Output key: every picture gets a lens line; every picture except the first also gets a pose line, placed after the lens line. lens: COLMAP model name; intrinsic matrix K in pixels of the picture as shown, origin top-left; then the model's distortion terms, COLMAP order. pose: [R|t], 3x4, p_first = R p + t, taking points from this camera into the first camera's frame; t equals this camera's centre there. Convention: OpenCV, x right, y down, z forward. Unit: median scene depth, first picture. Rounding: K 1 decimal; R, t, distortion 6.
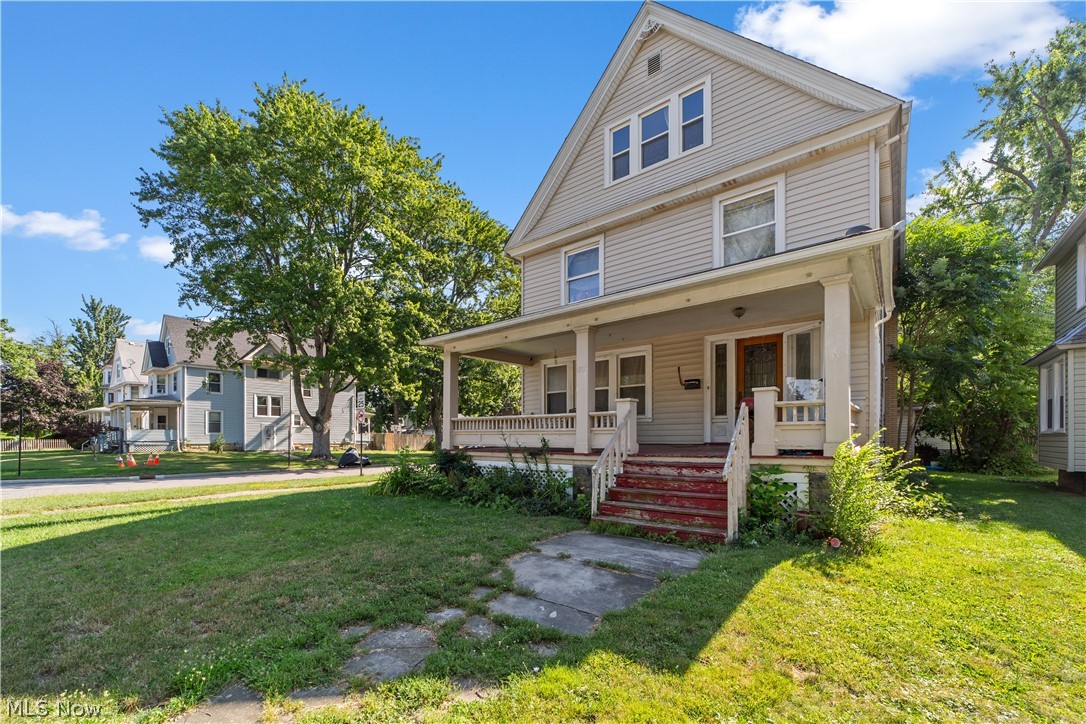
lens RADIAL K [[429.2, 0, 546.3], [0, 429.2, 330.5], [0, 0, 1]] dist [0.000443, 0.000070]
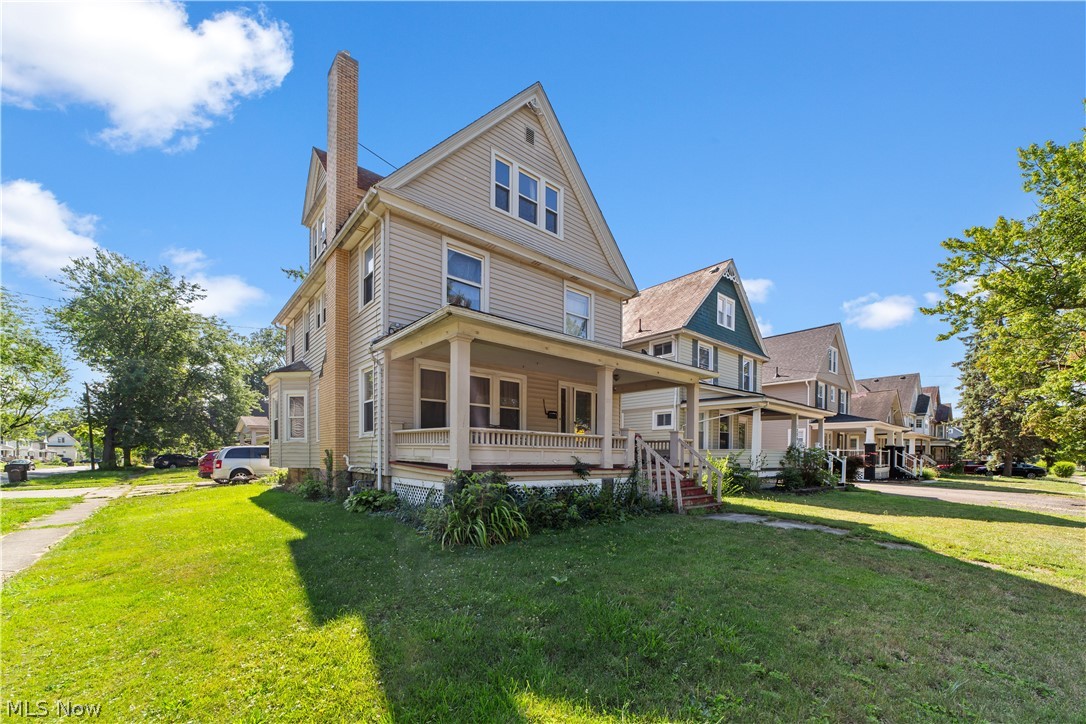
lens RADIAL K [[415.8, 0, 543.0], [0, 415.8, 362.0], [0, 0, 1]] dist [-0.000662, 0.000183]
pose [[0.202163, 0.216457, 0.955132, -0.805203], [-0.255867, 0.953070, -0.161833, 0.162711], [-0.945337, -0.211670, 0.248060, 0.655182]]
